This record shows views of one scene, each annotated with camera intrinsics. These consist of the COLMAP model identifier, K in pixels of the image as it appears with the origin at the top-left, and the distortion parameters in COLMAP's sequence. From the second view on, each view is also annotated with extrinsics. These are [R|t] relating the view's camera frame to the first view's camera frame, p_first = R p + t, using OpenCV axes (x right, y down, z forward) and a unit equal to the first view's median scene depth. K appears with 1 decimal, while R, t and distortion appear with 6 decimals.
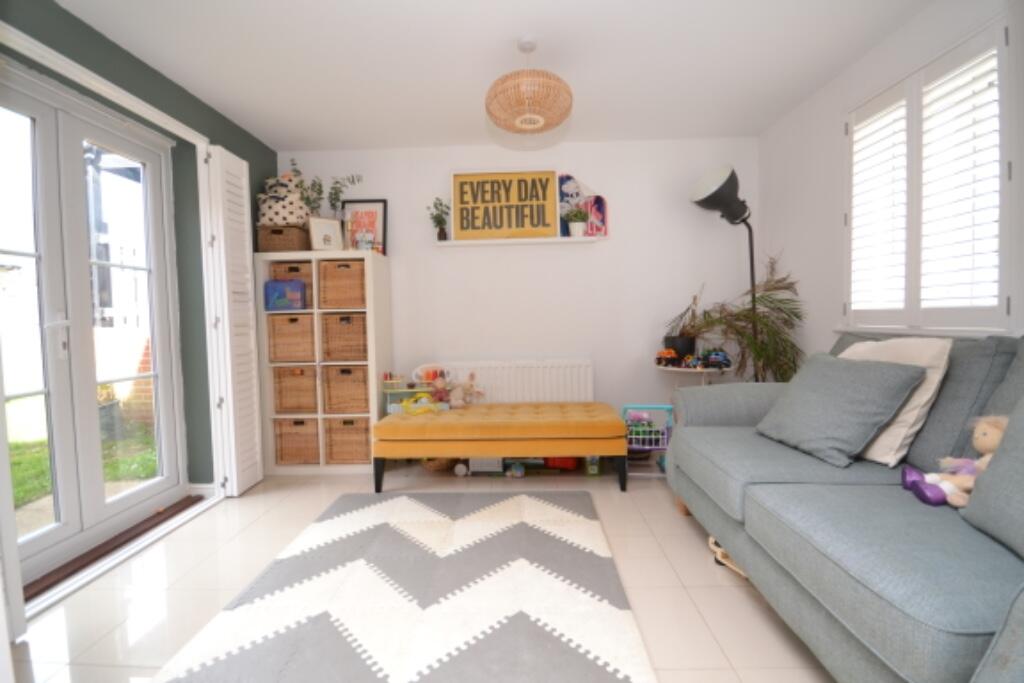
lens RADIAL K [[455.2, 0, 511.2], [0, 455.2, 342.2], [0, 0, 1]] dist [-0.001046, -0.000053]
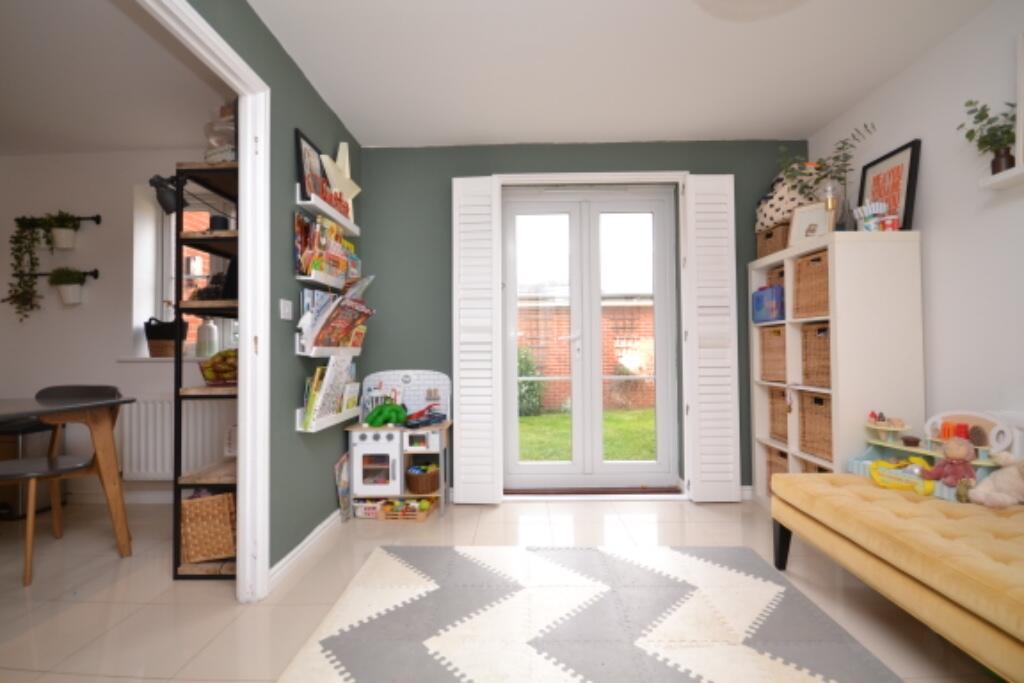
lens RADIAL K [[455.2, 0, 513.1], [0, 455.2, 337.0], [0, 0, 1]] dist [-0.001046, -0.000053]
pose [[0.012418, -0.004564, -0.999912, 0.384846], [-0.049398, 0.998766, -0.005173, -0.010814], [0.998702, 0.049457, 0.012178, 0.496543]]
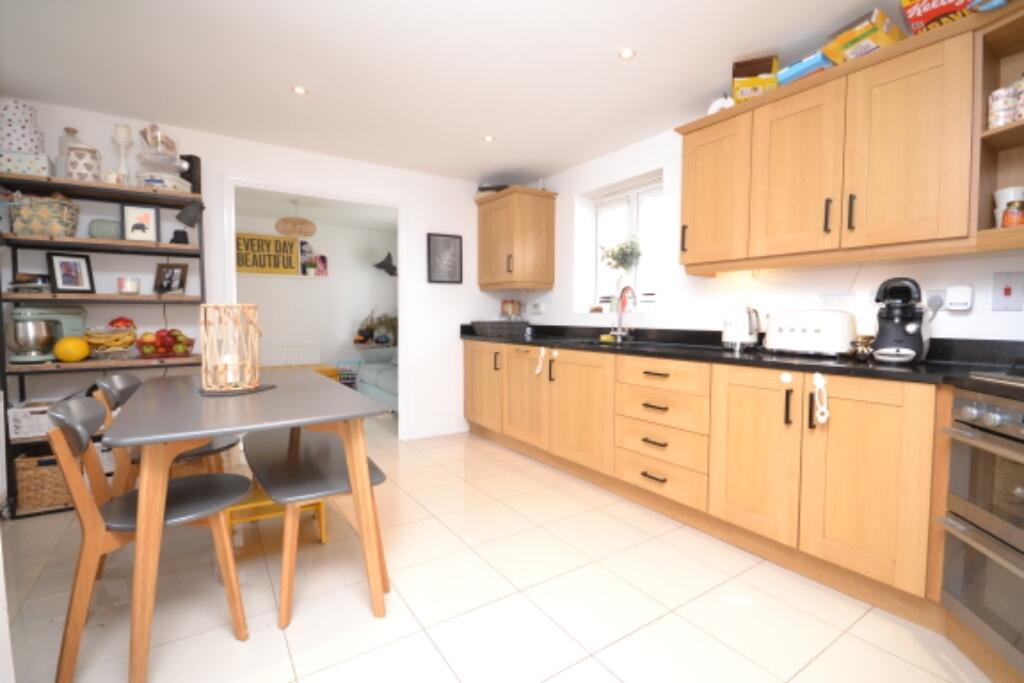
lens RADIAL K [[469.2, 0, 511.9], [0, 469.2, 337.3], [0, 0, 1]] dist [-0.000531, -0.000025]
pose [[0.815562, -0.001056, 0.578668, -0.291146], [0.005600, 0.999966, -0.006067, 0.035347], [-0.578642, 0.008188, 0.815541, -1.022942]]
